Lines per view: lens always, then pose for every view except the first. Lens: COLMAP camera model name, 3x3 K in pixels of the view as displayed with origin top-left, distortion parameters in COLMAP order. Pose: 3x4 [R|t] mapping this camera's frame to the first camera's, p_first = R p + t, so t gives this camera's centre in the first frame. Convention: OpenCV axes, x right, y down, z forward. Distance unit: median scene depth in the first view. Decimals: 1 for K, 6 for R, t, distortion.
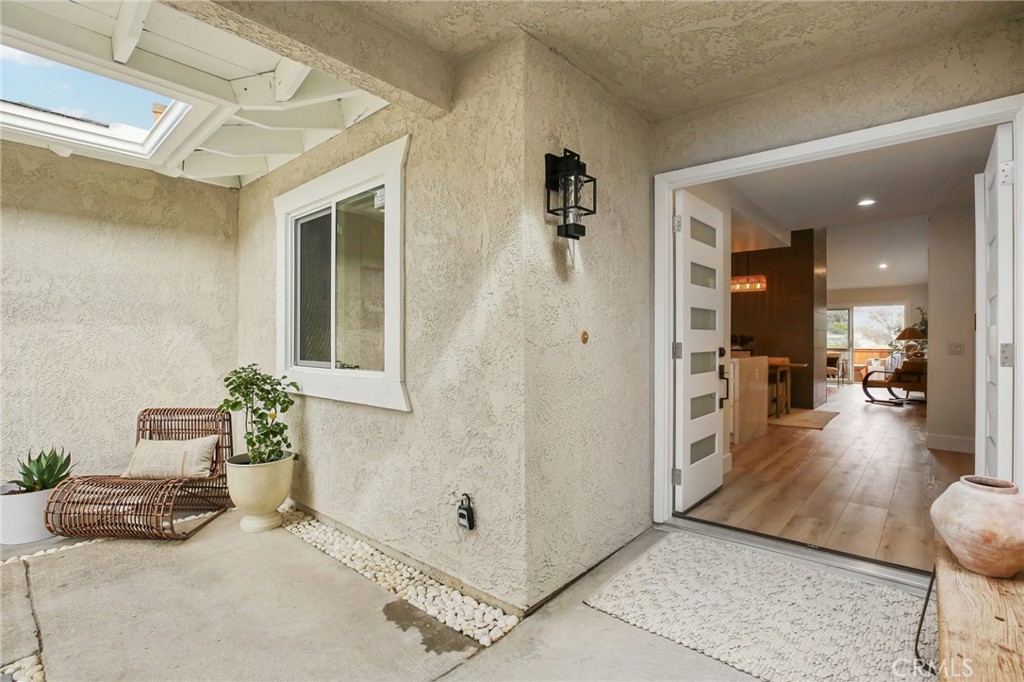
lens RADIAL K [[479.8, 0, 512.0], [0, 479.8, 341.0], [0, 0, 1]] dist [-0.002006, -0.000164]
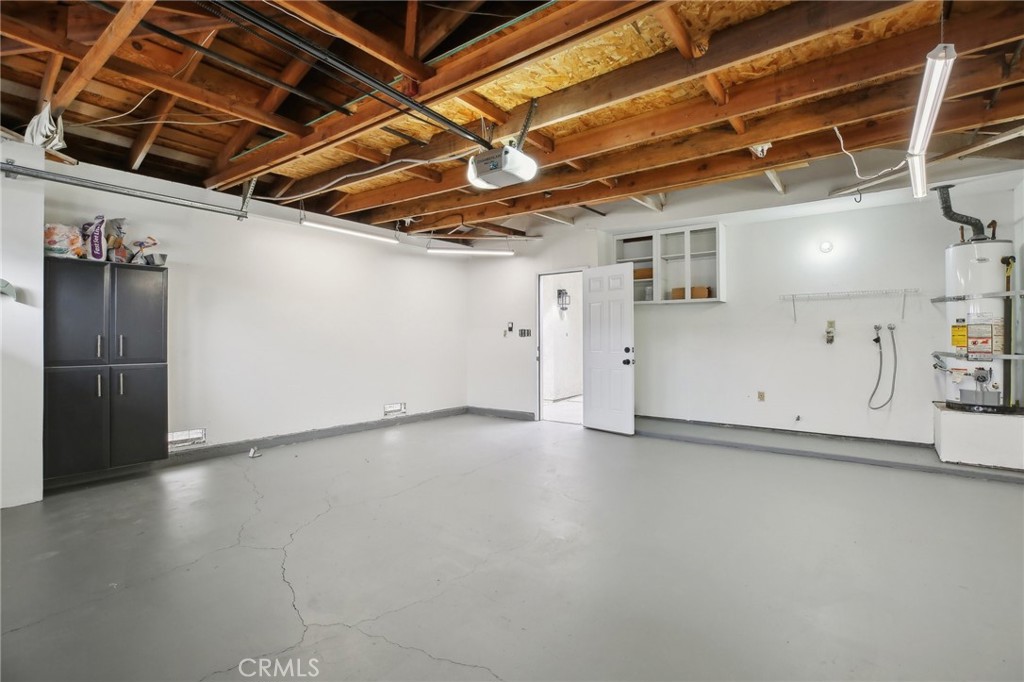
lens RADIAL K [[476.1, 0, 512.0], [0, 476.1, 341.0], [0, 0, 1]] dist [-0.029252, 0.000121]
pose [[0.996708, -0.004061, 0.080970, -0.650047], [0.003853, 0.999989, 0.002720, 0.035297], [-0.080980, -0.002399, 0.996713, -3.020546]]
